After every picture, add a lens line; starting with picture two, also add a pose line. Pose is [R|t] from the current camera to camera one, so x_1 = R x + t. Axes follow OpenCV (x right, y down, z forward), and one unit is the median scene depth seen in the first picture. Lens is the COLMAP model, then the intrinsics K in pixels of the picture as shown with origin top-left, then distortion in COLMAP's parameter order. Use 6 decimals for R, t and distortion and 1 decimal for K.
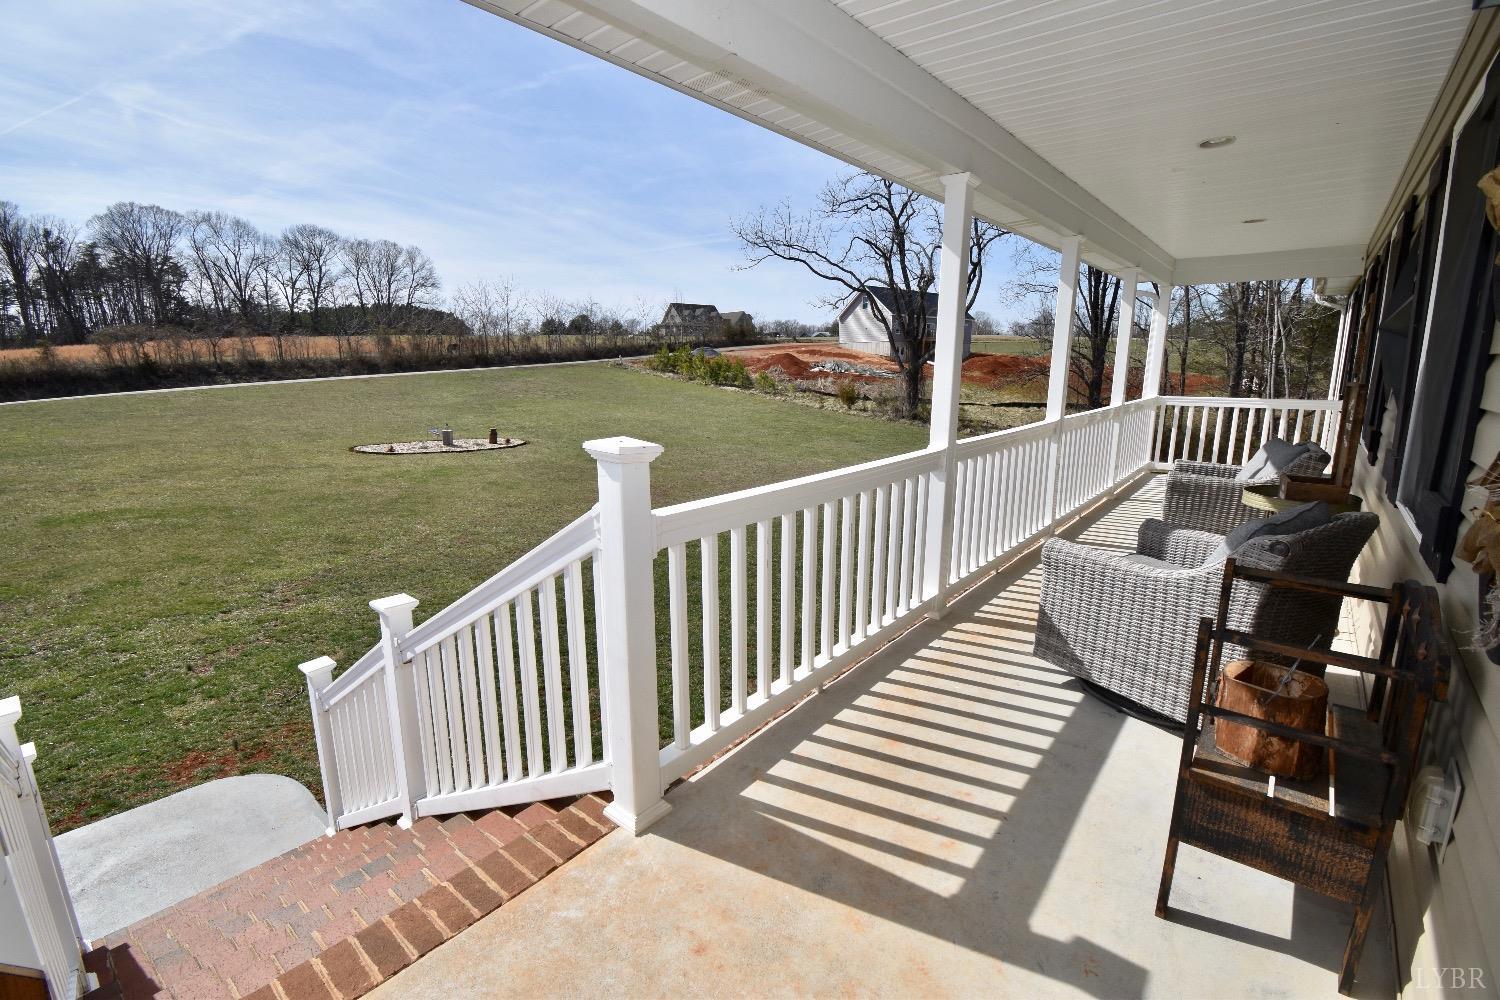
lens RADIAL K [[667.7, 0, 750.0], [0, 667.7, 500.0], [0, 0, 1]] dist [0.001660, -0.020866]
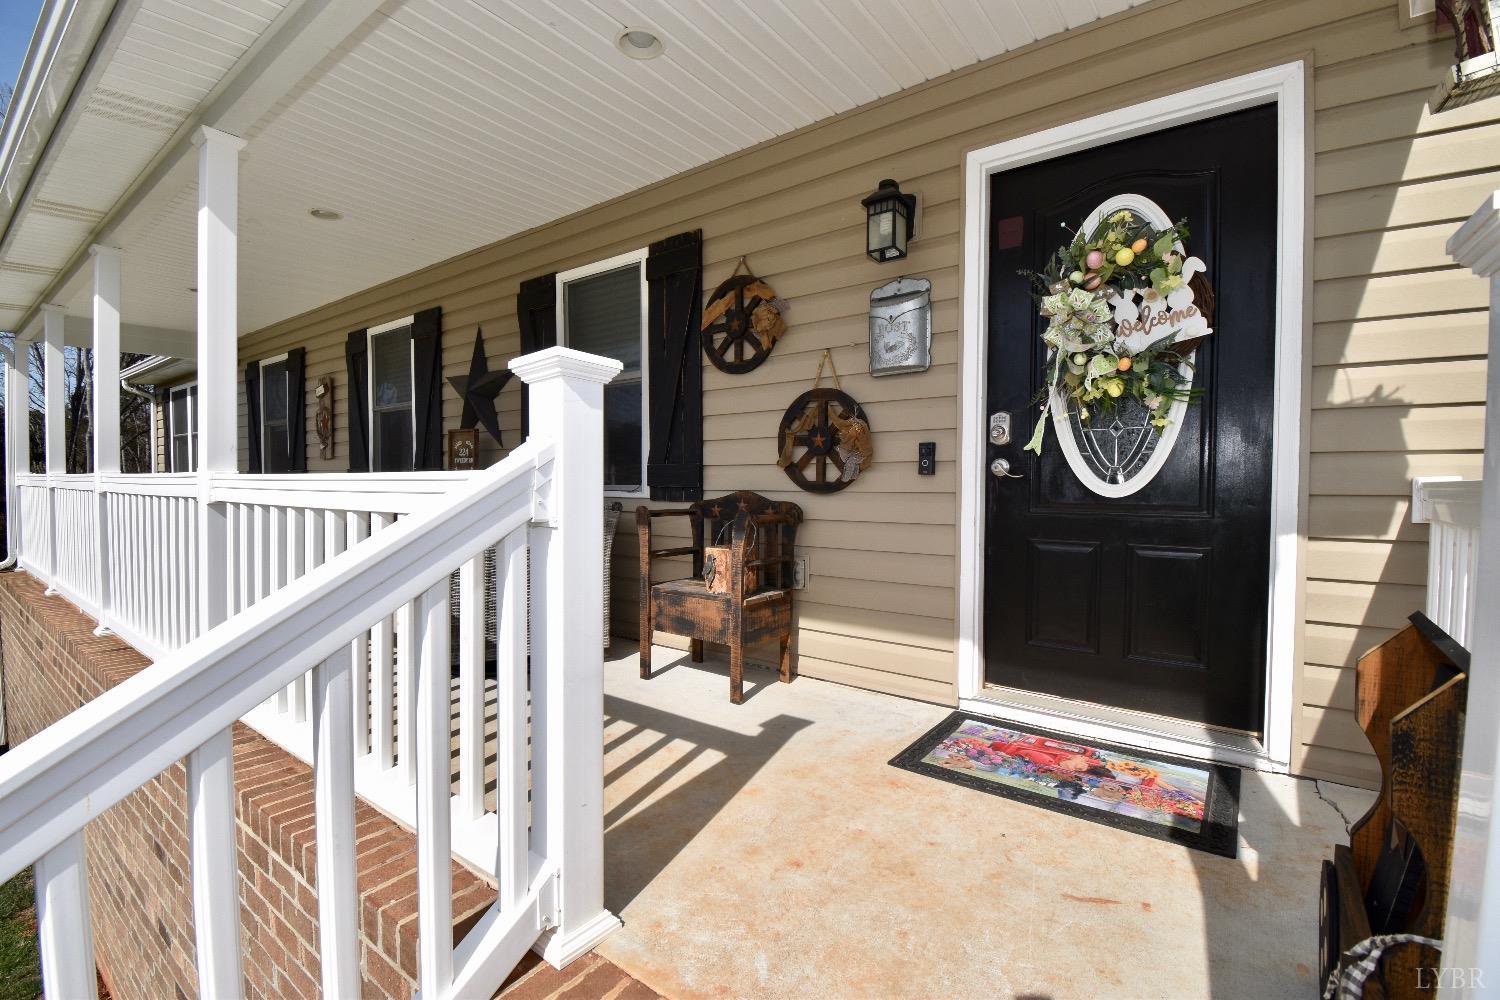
lens RADIAL K [[667.7, 0, 750.0], [0, 667.7, 500.0], [0, 0, 1]] dist [0.001660, -0.020866]
pose [[-0.052231, -0.021738, 0.998398, -0.918422], [0.204086, 0.978431, 0.031980, 0.084994], [-0.977559, 0.205429, -0.046668, 0.874037]]
